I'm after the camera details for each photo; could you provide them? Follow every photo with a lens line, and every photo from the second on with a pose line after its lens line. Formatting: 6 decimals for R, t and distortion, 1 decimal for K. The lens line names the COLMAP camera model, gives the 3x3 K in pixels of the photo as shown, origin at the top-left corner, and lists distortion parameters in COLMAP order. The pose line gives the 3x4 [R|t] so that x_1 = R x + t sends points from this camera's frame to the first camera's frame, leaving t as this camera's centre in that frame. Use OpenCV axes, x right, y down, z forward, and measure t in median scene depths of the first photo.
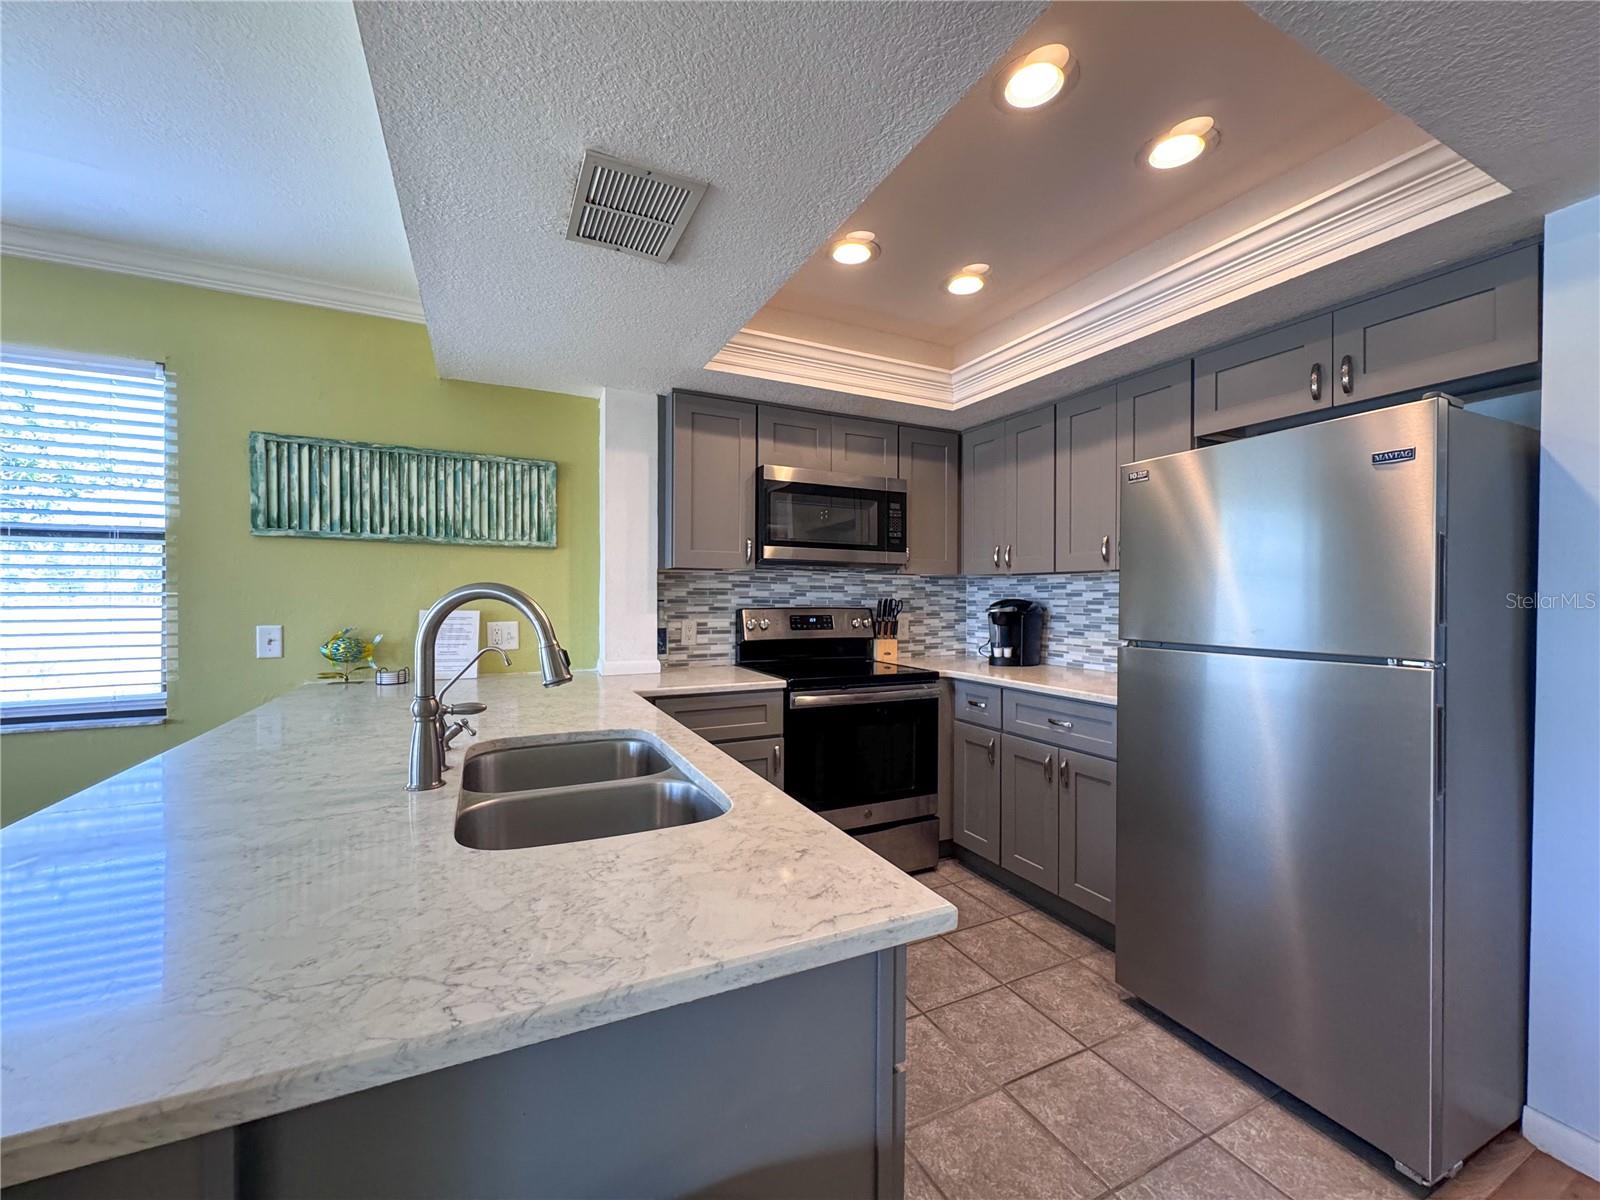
lens RADIAL K [[637.9, 0, 800.0], [0, 637.9, 600.0], [0, 0, 1]] dist [-0.001695, -0.000390]
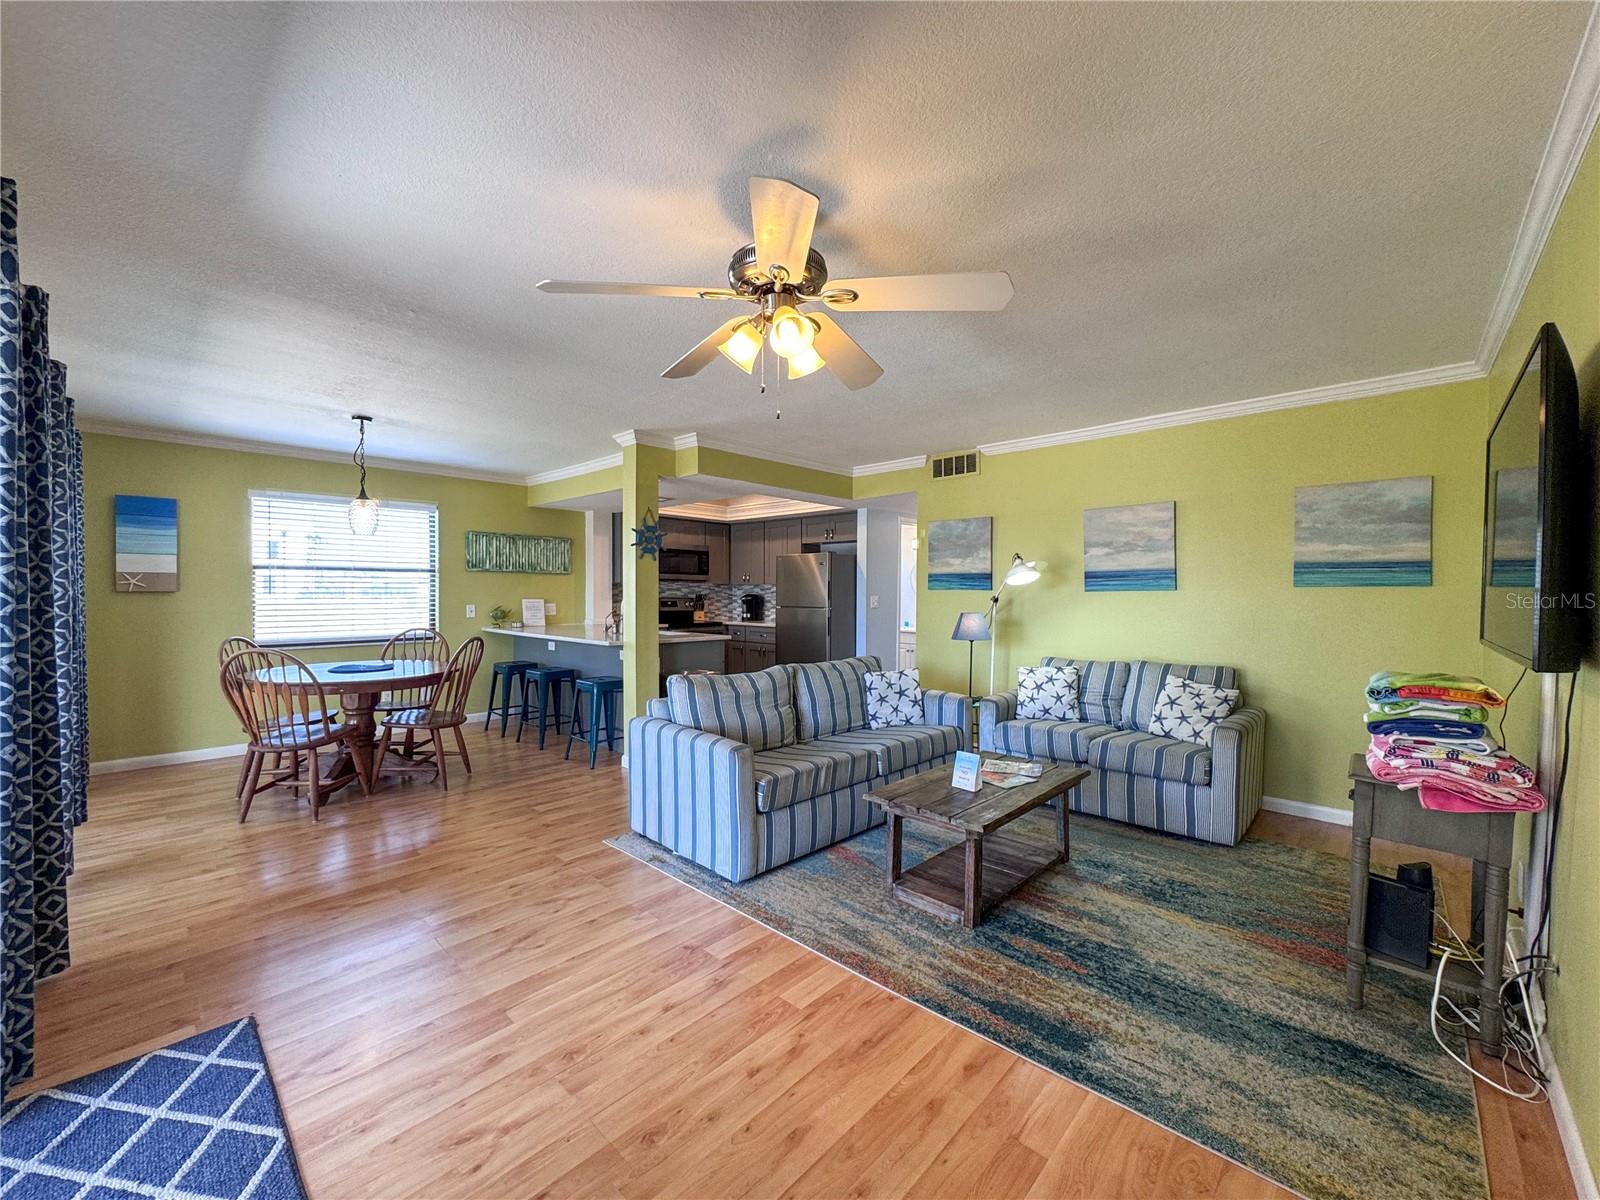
lens RADIAL K [[637.9, 0, 800.0], [0, 637.9, 600.0], [0, 0, 1]] dist [-0.001695, -0.000390]
pose [[0.936422, -0.004953, 0.350841, -0.451139], [0.001299, 0.999942, 0.010649, -0.005718], [-0.350873, -0.009516, 0.936375, -1.752535]]
